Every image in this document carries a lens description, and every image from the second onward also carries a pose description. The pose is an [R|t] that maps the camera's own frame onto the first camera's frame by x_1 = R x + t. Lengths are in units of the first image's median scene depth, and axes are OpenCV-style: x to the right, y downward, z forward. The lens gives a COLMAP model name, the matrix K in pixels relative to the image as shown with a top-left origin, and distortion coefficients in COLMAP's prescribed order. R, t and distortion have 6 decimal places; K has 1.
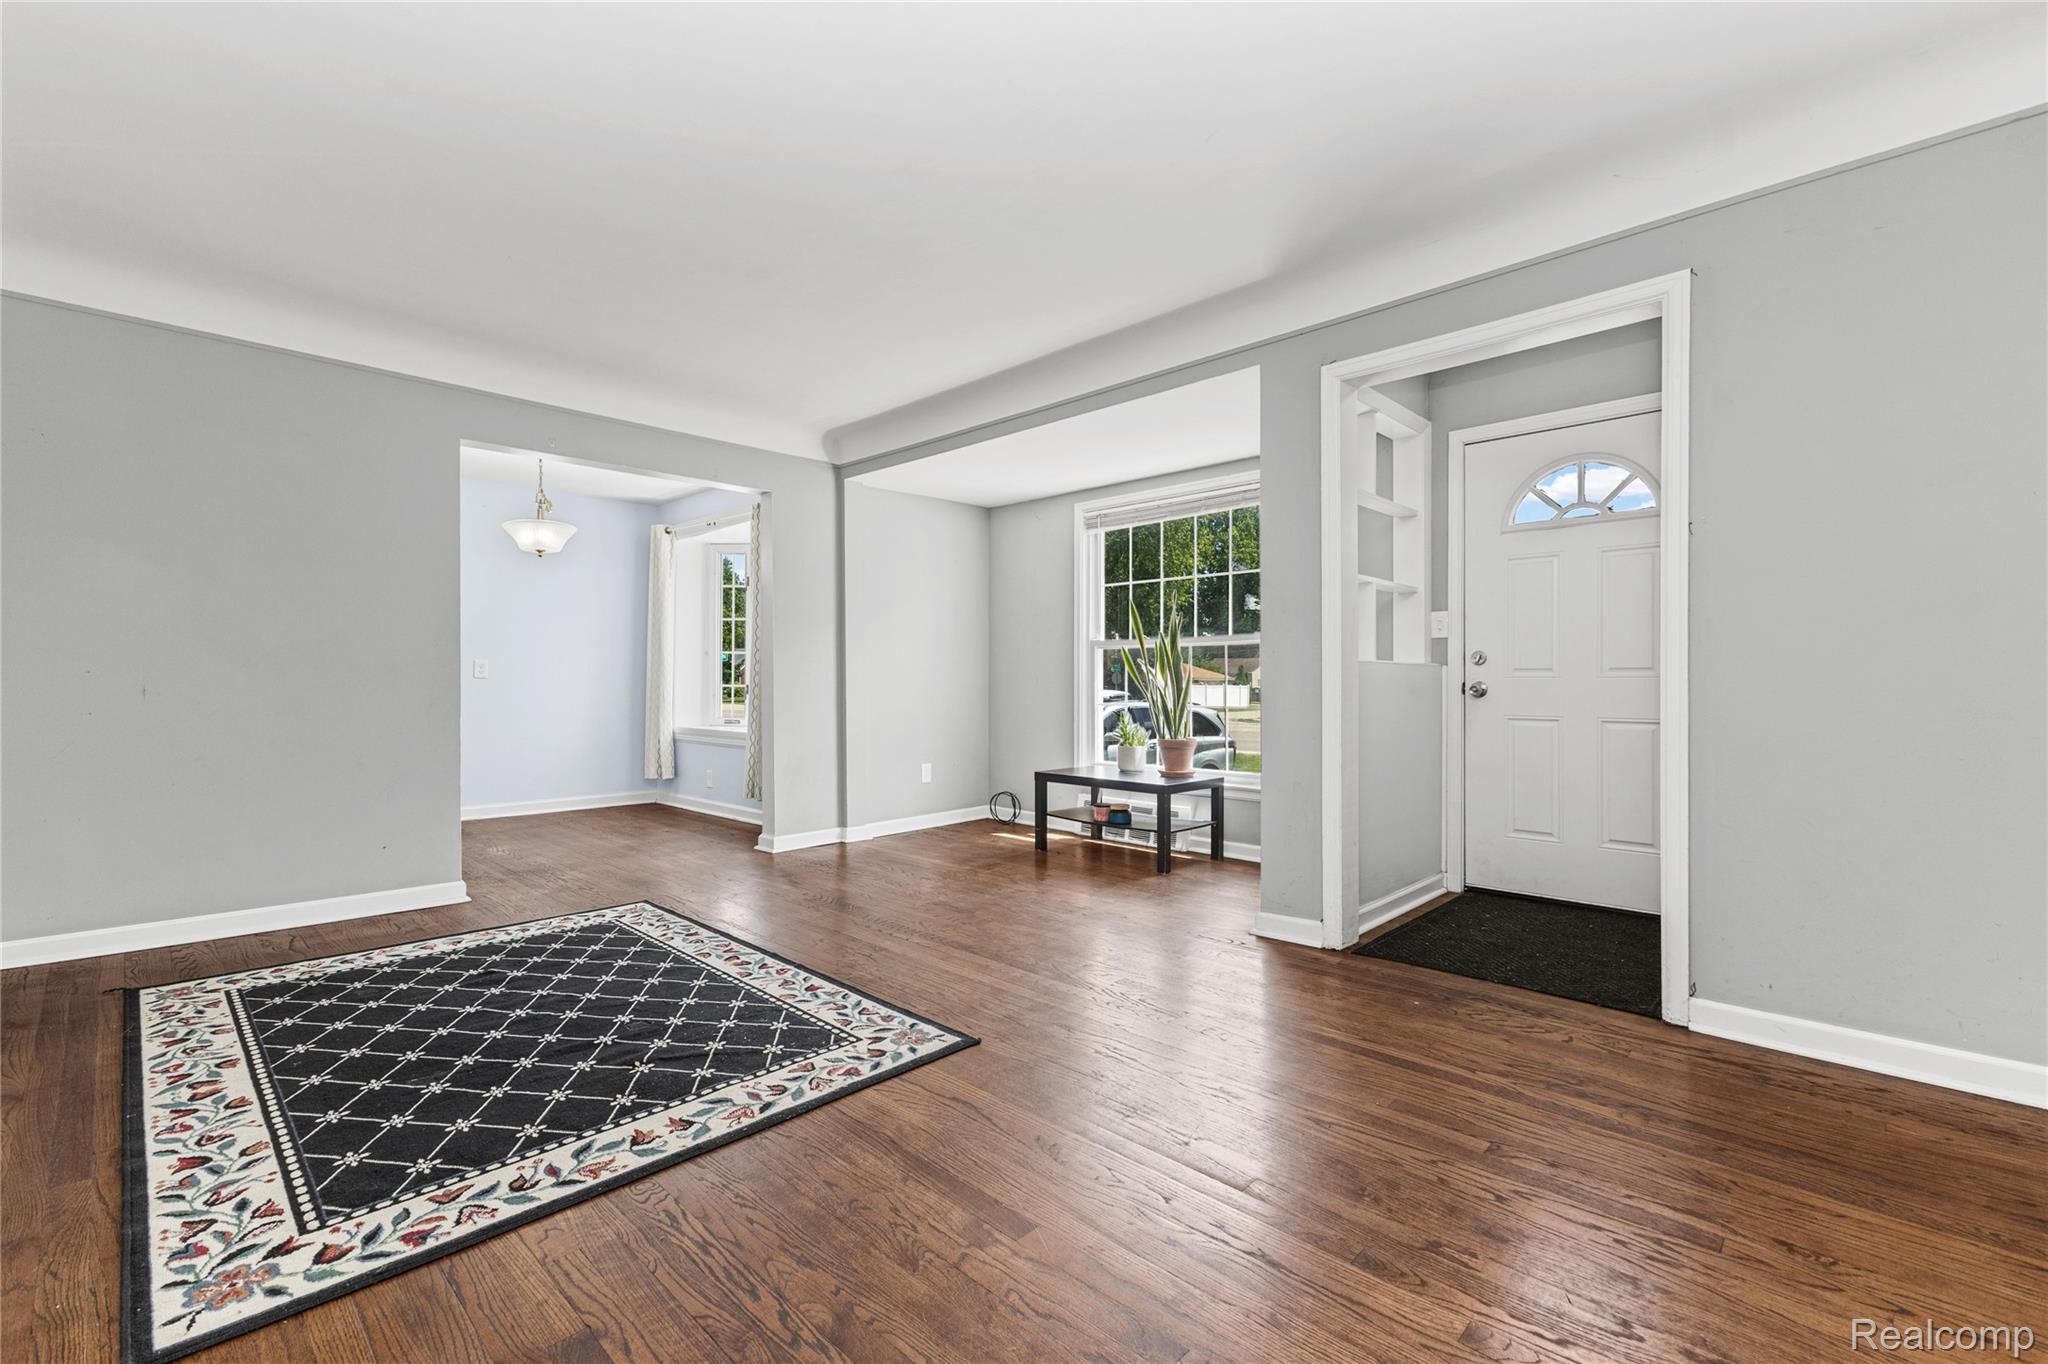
lens RADIAL K [[884.7, 0, 1024.7], [0, 884.7, 662.9], [0, 0, 1]] dist [0.018915, -0.006399]
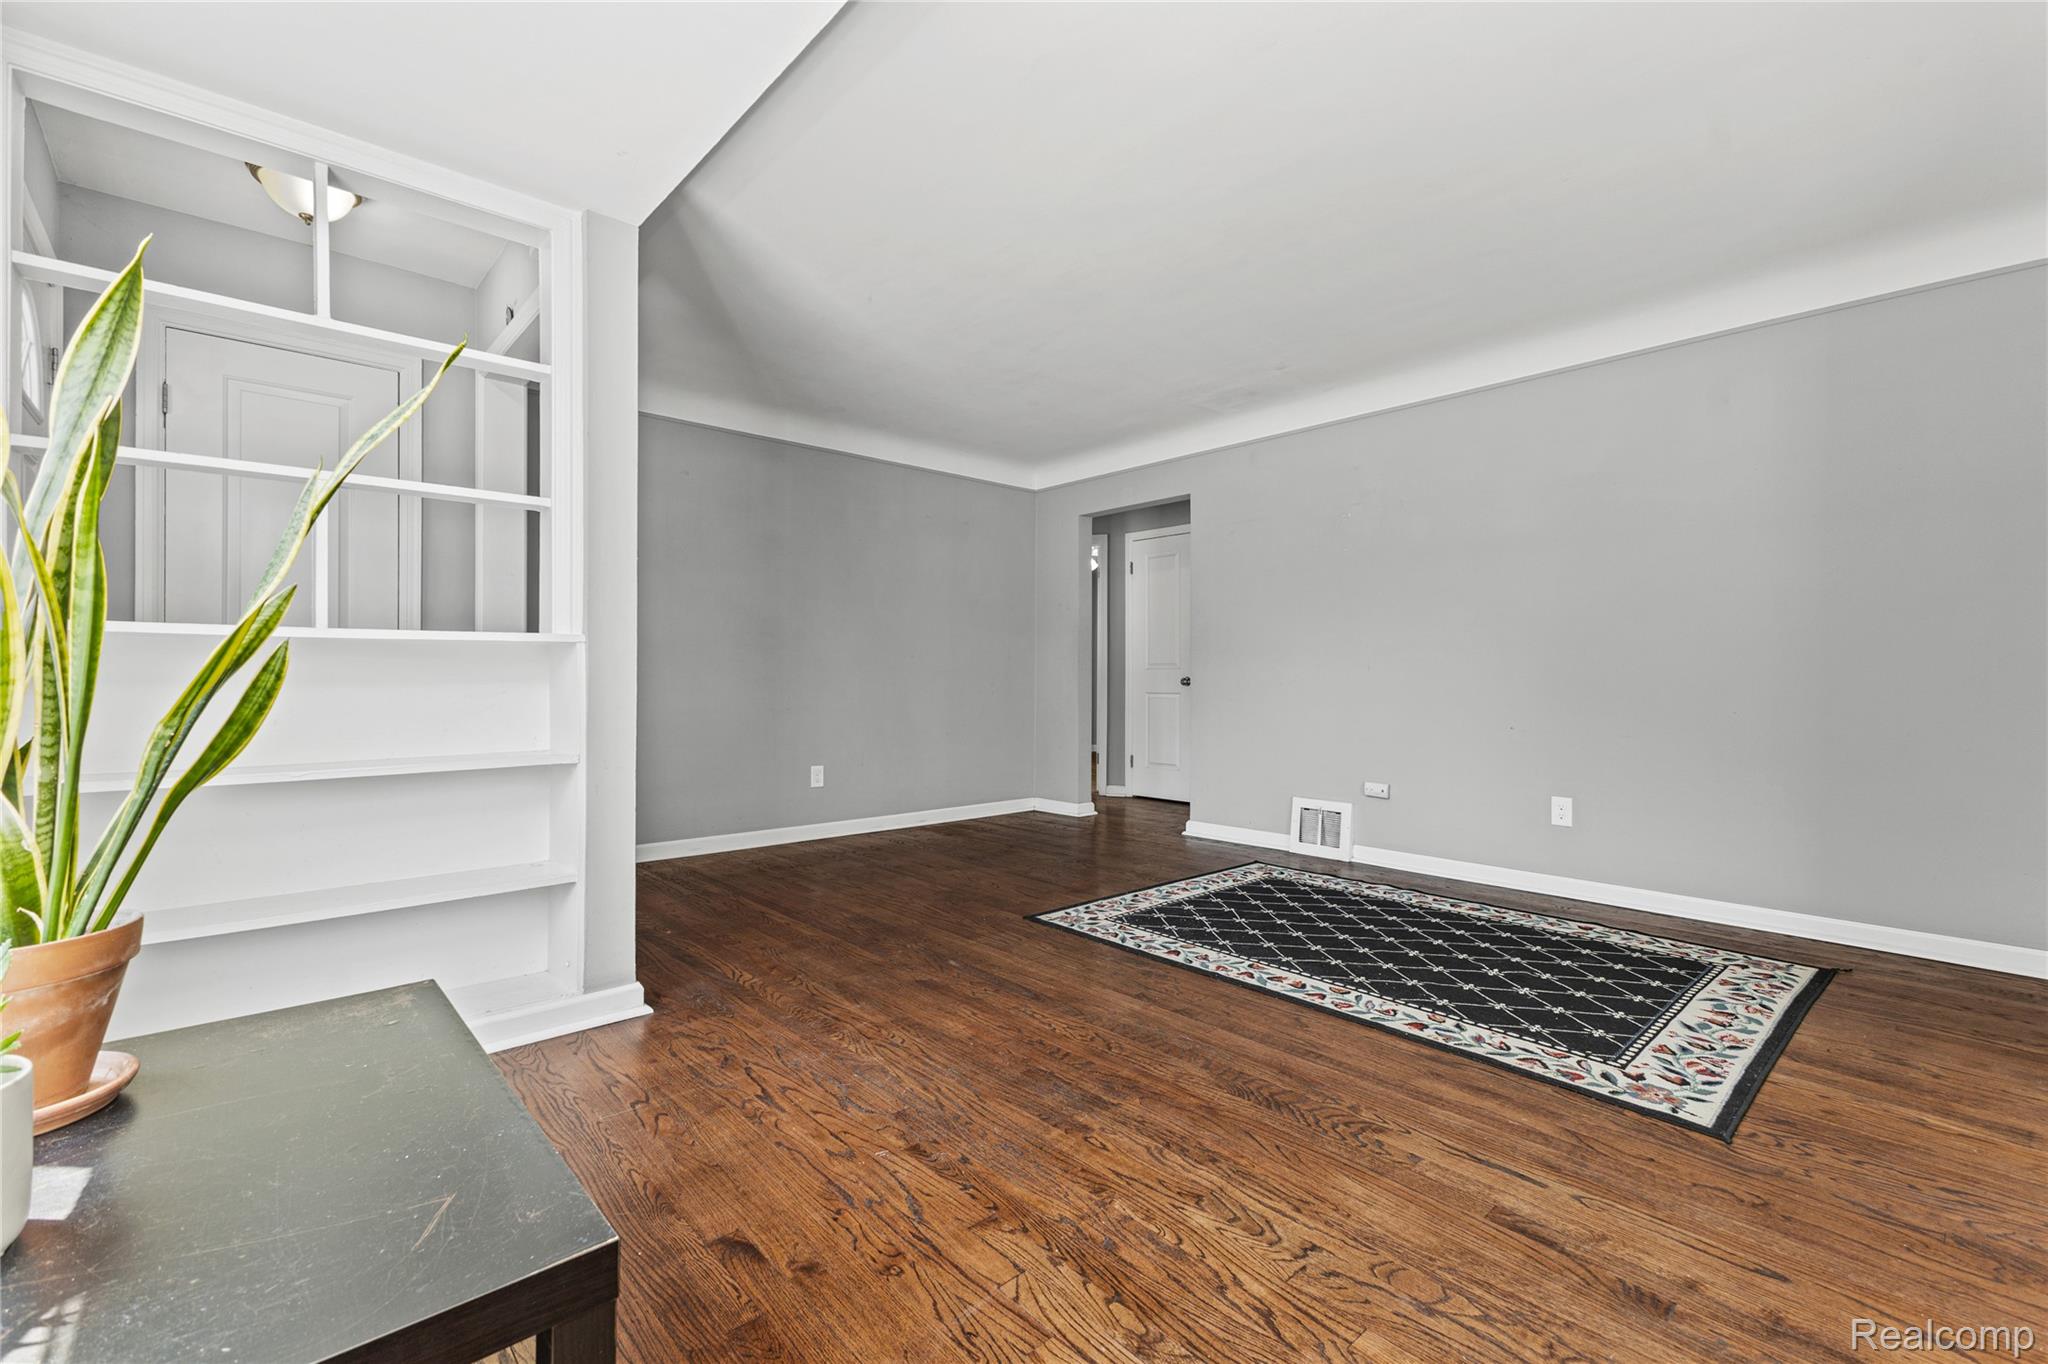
lens RADIAL K [[884.7, 0, 1037.0], [0, 884.7, 687.3], [0, 0, 1]] dist [0.018915, -0.006399]
pose [[-0.998659, -0.008629, 0.051056, -0.140772], [-0.009312, 0.999870, -0.013150, 0.063802], [-0.050936, -0.013608, -0.998609, 2.401626]]
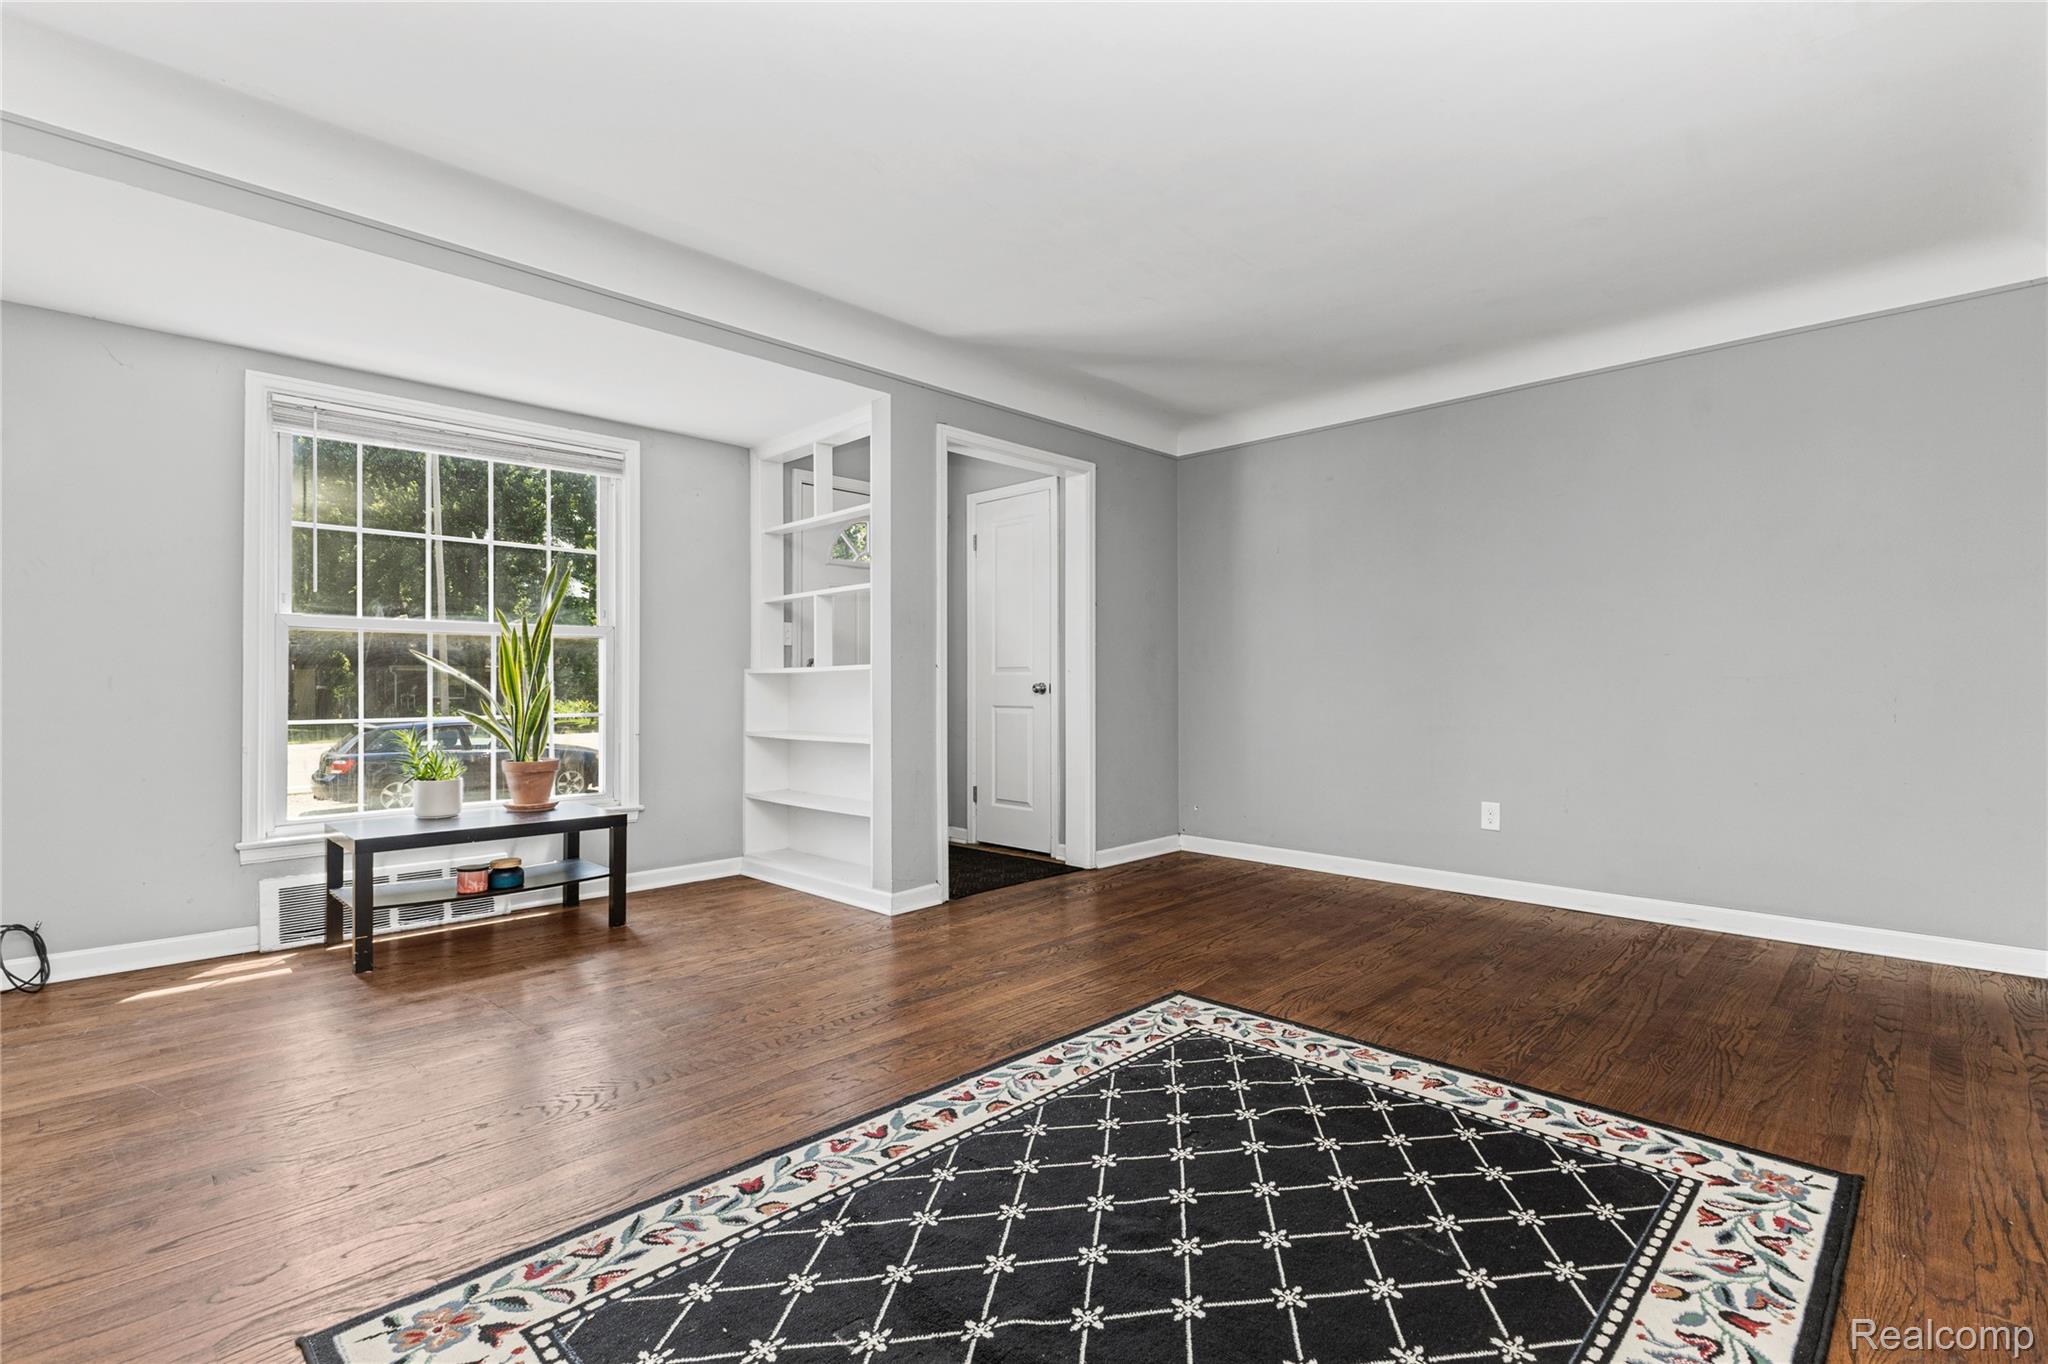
lens RADIAL K [[933.7, 0, 1021.6], [0, 933.7, 690.2], [0, 0, 1]] dist [-0.005508, 0.000080]
pose [[0.004731, -0.008813, 0.999950, -1.246735], [-0.019636, 0.999768, 0.008904, 0.022254], [-0.999796, -0.019677, 0.004557, 1.177722]]
